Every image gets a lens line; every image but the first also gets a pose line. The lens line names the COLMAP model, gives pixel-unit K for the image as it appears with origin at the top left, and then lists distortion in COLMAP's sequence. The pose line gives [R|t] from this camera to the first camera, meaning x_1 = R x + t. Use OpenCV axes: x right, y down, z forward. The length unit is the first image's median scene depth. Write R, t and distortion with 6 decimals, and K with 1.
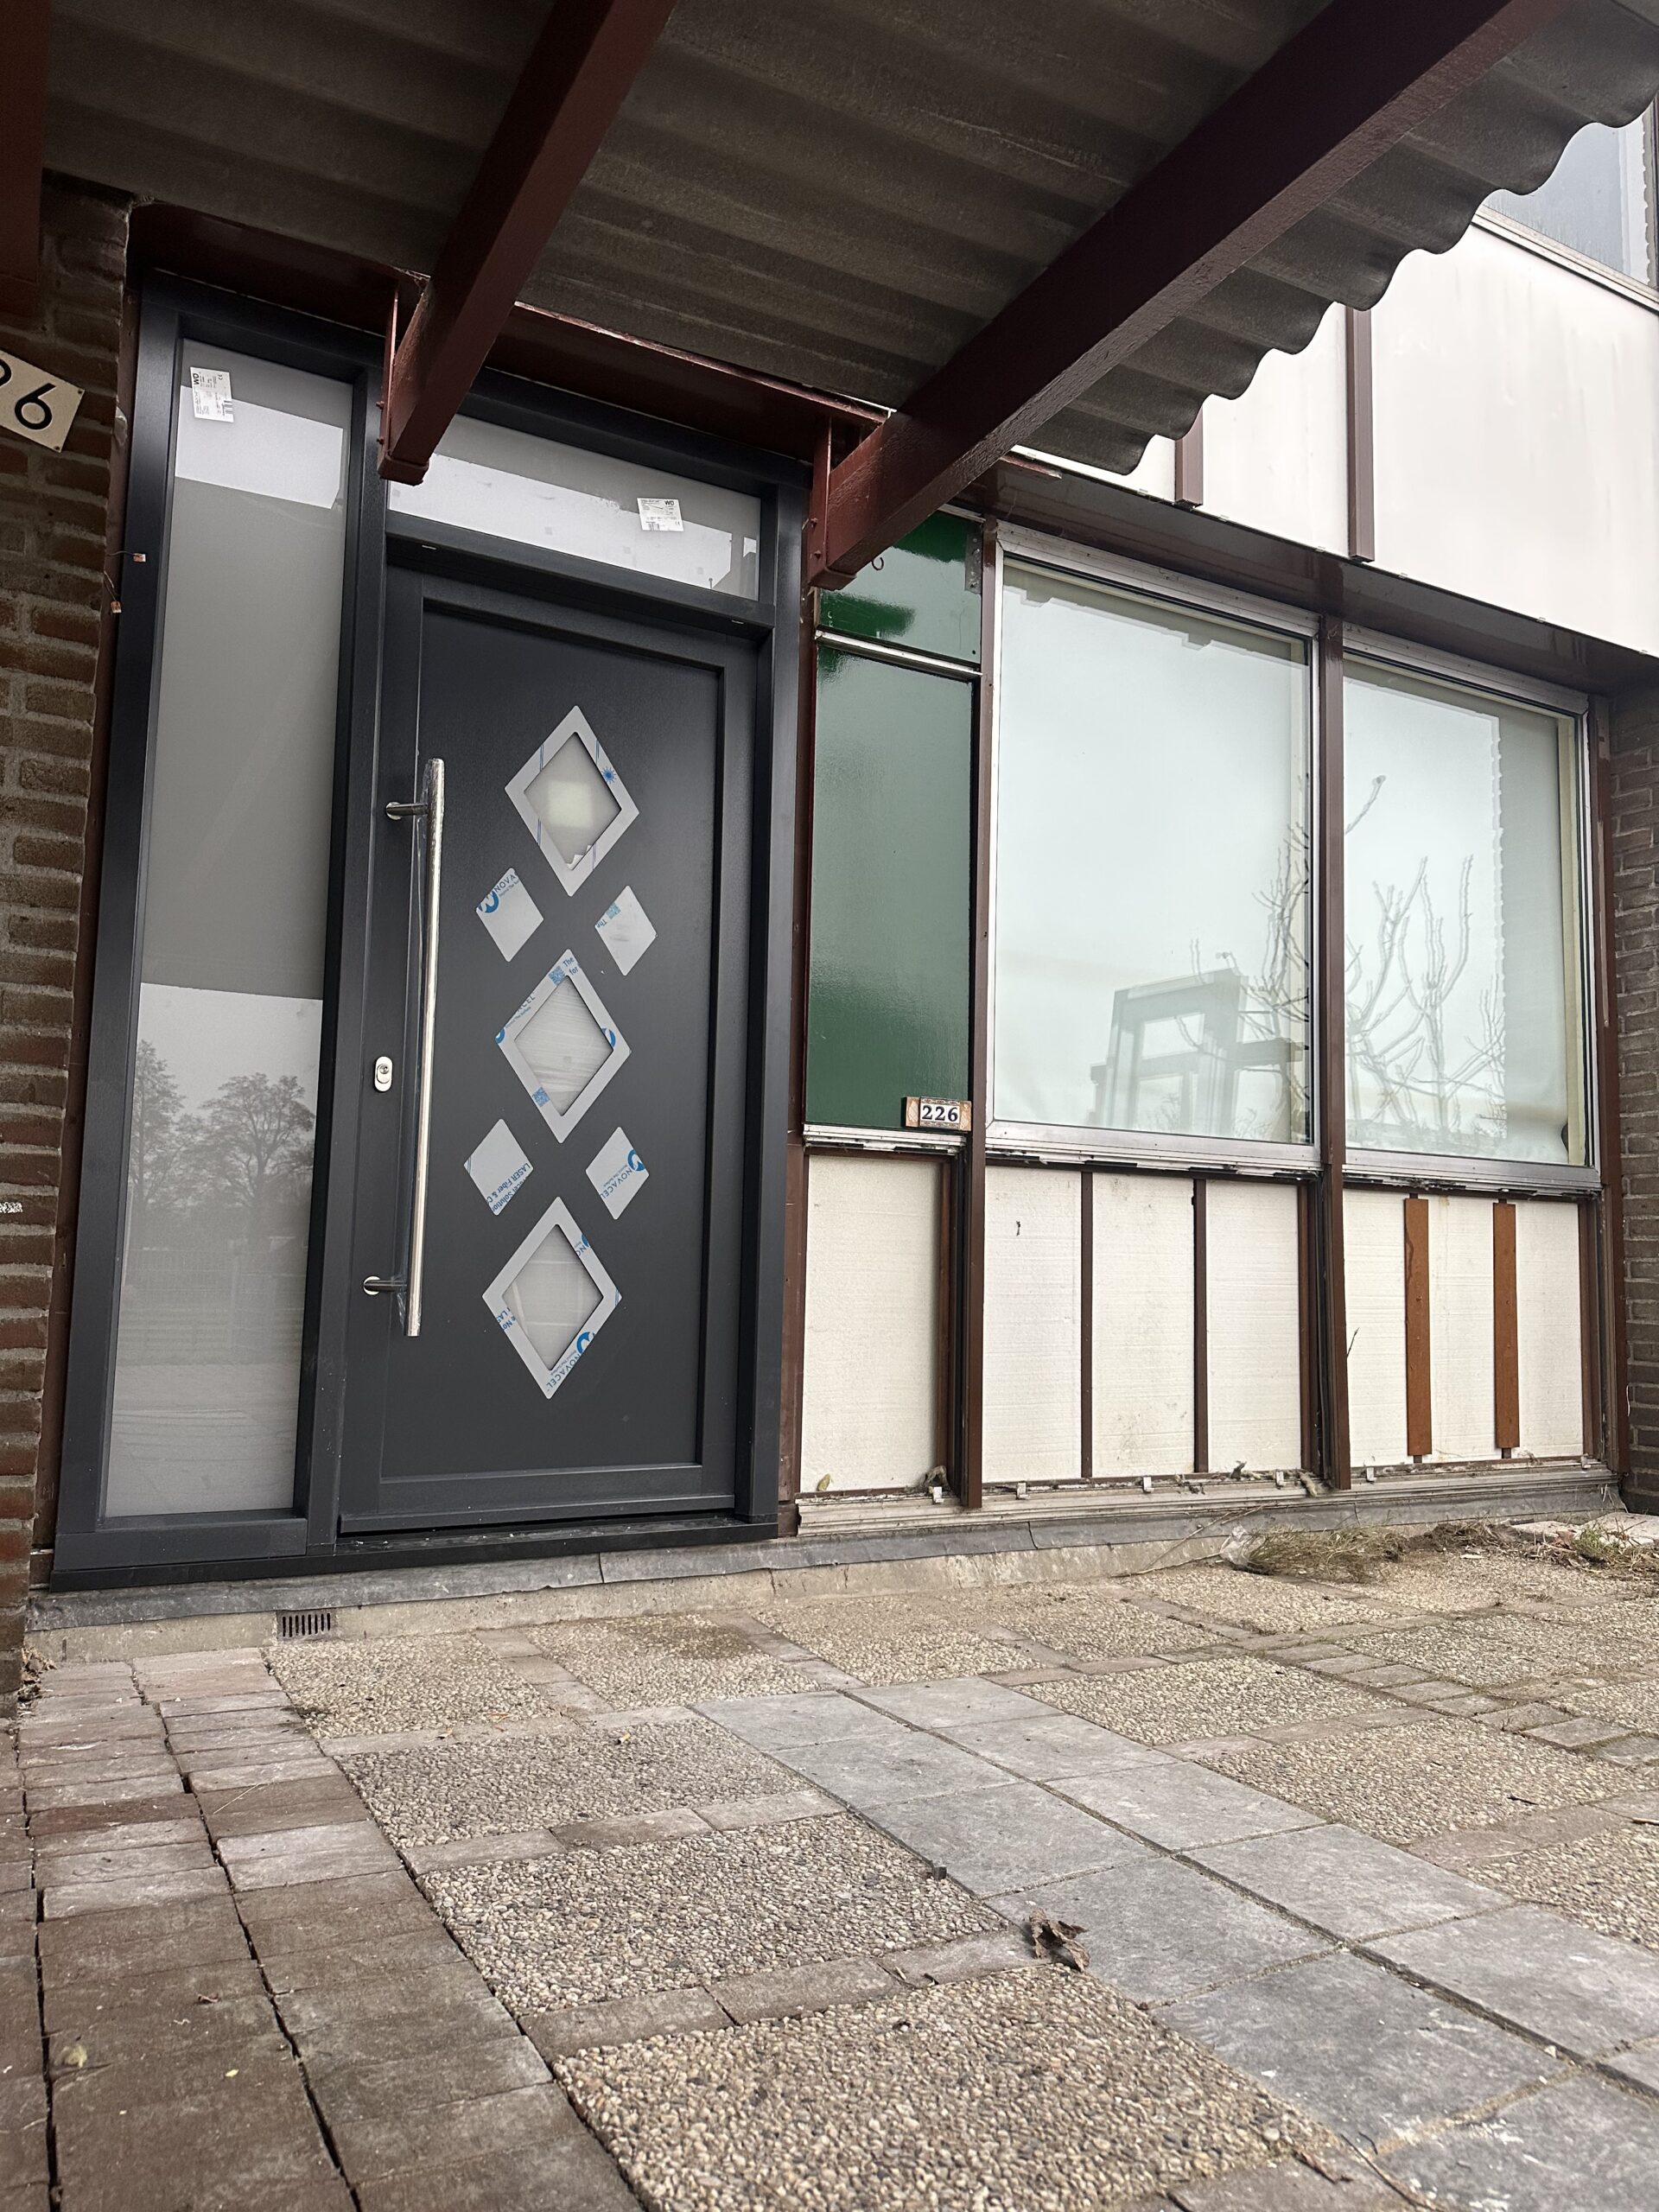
lens RADIAL K [[1529.8, 0, 829.5], [0, 1529.8, 1106.0], [0, 0, 1]] dist [0.074996, -0.000071]
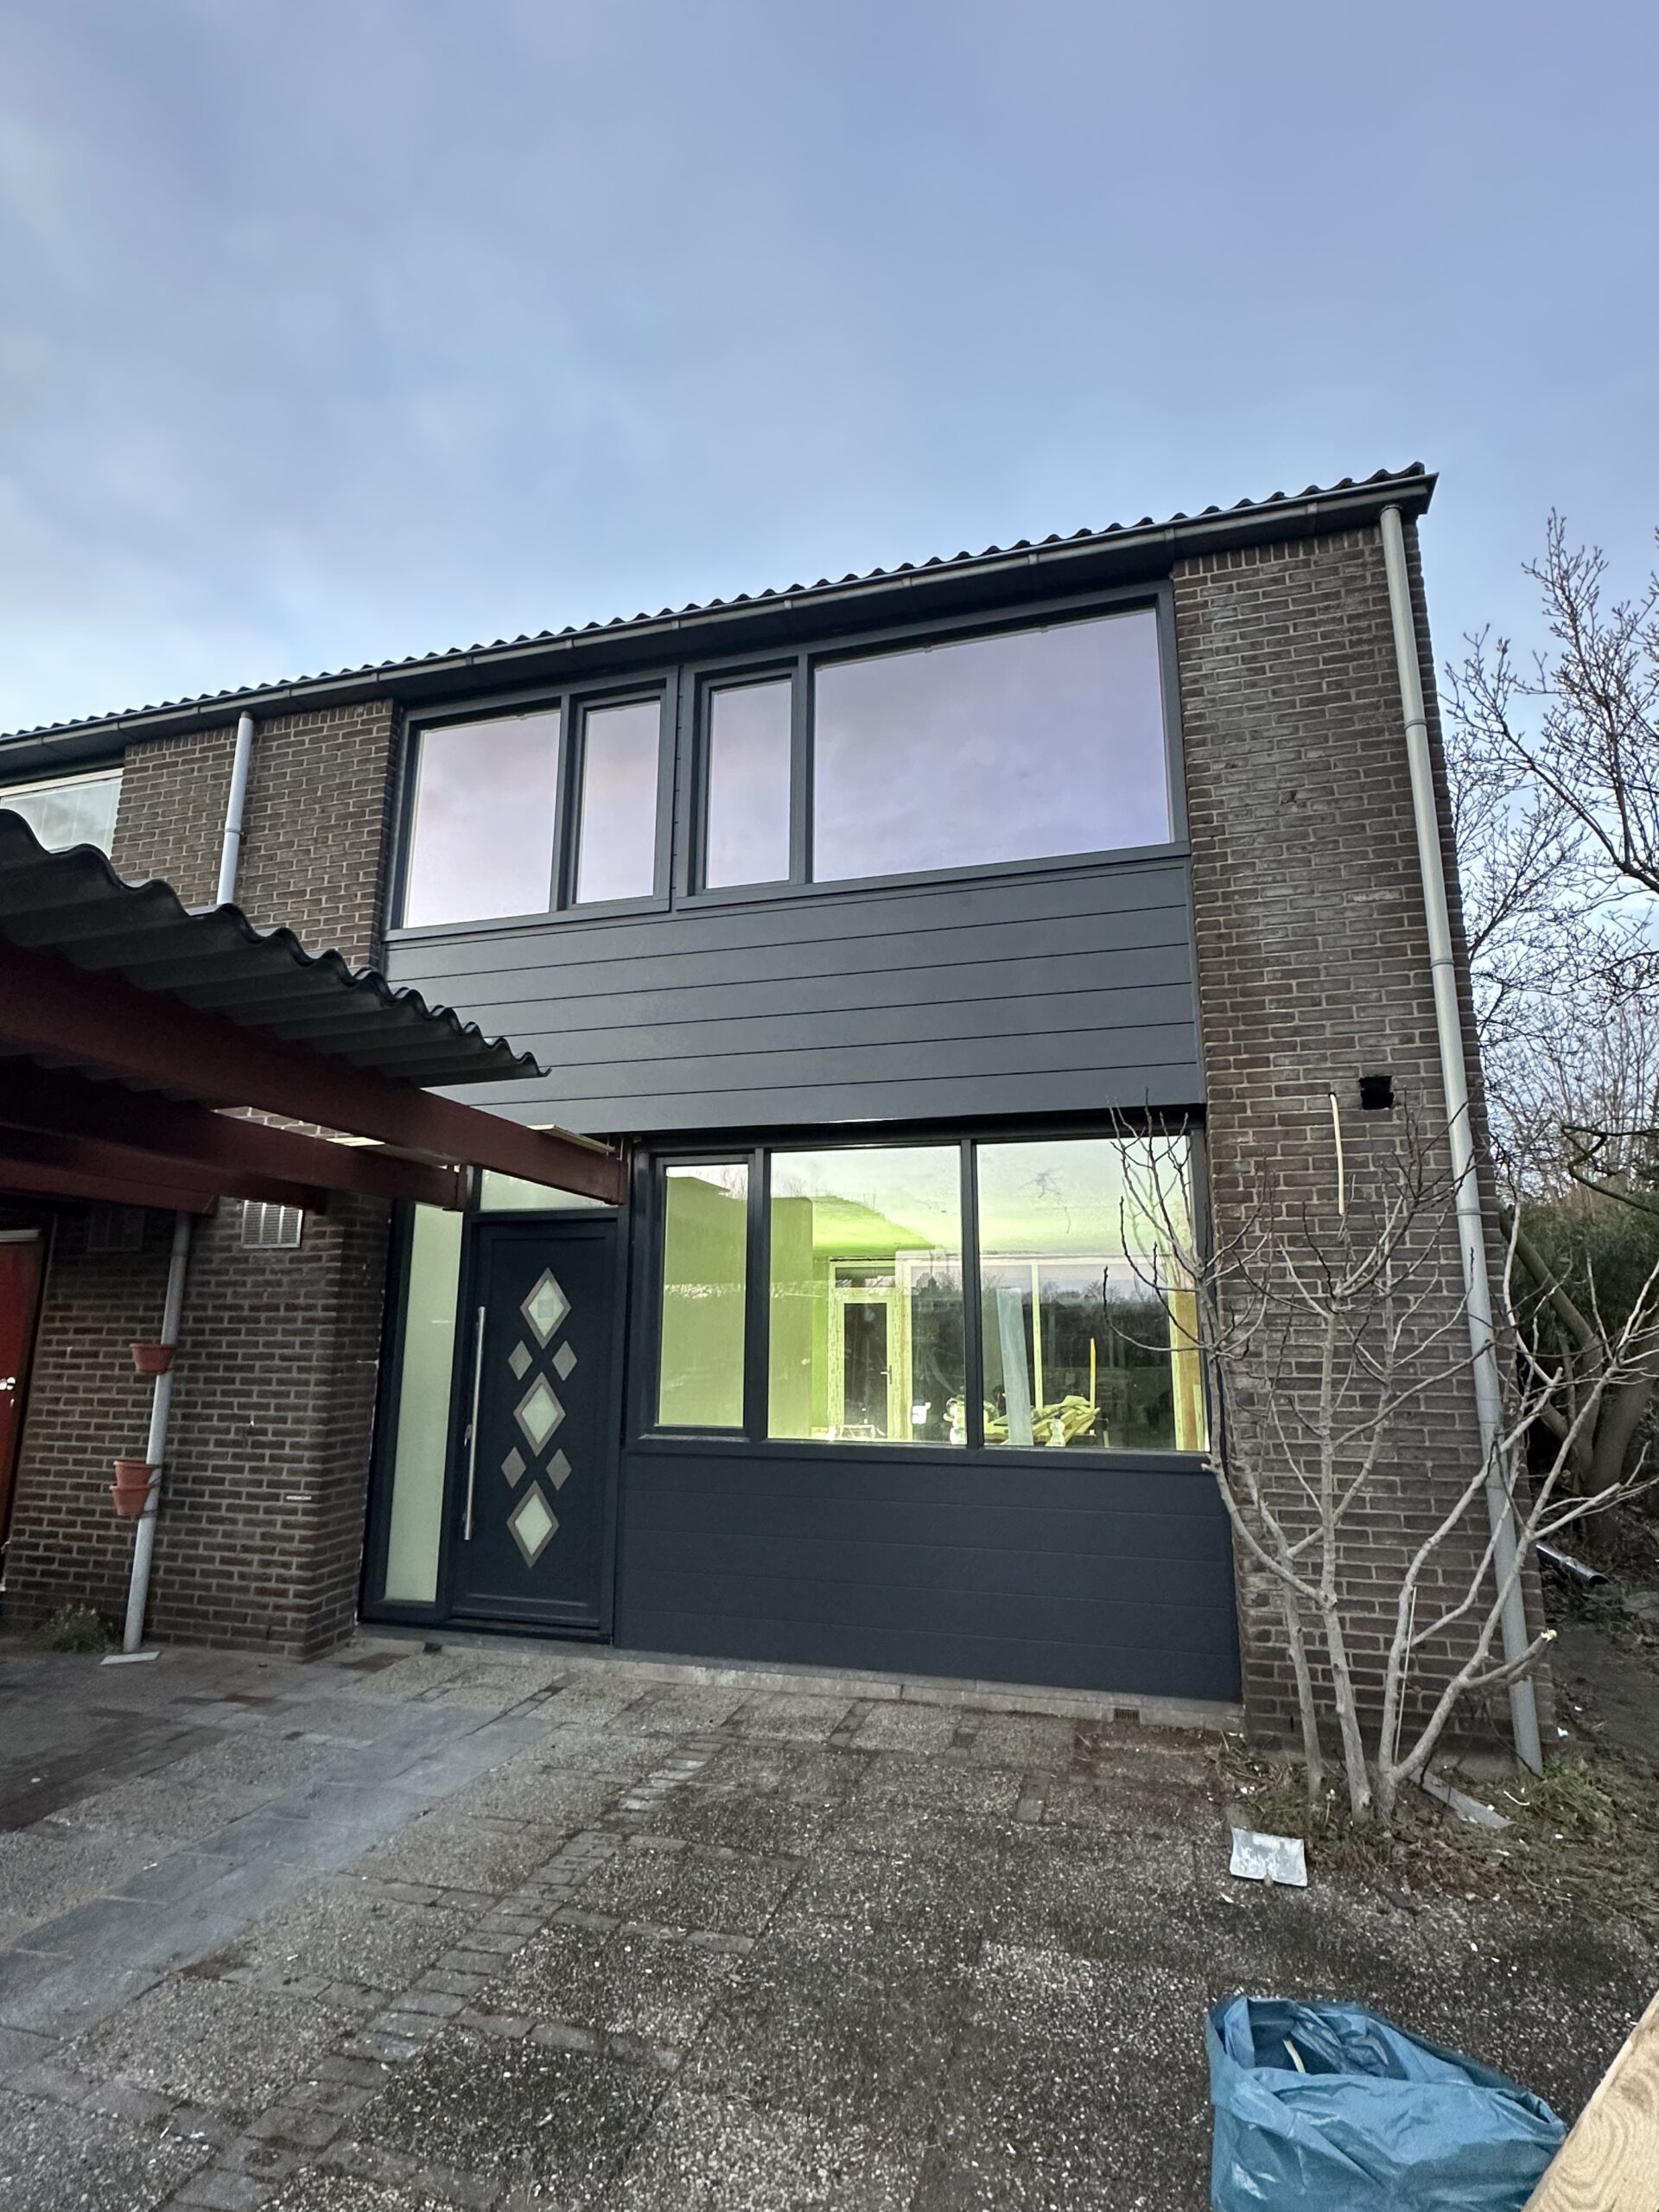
lens RADIAL K [[1126.0, 0, 829.5], [0, 1126.0, 1106.0], [0, 0, 1]] dist [-0.000382, 0.000398]
pose [[0.718248, -0.164077, -0.676165, 1.448253], [0.090941, 0.985599, -0.142563, -0.226015], [0.689819, 0.040905, 0.722826, 0.022537]]
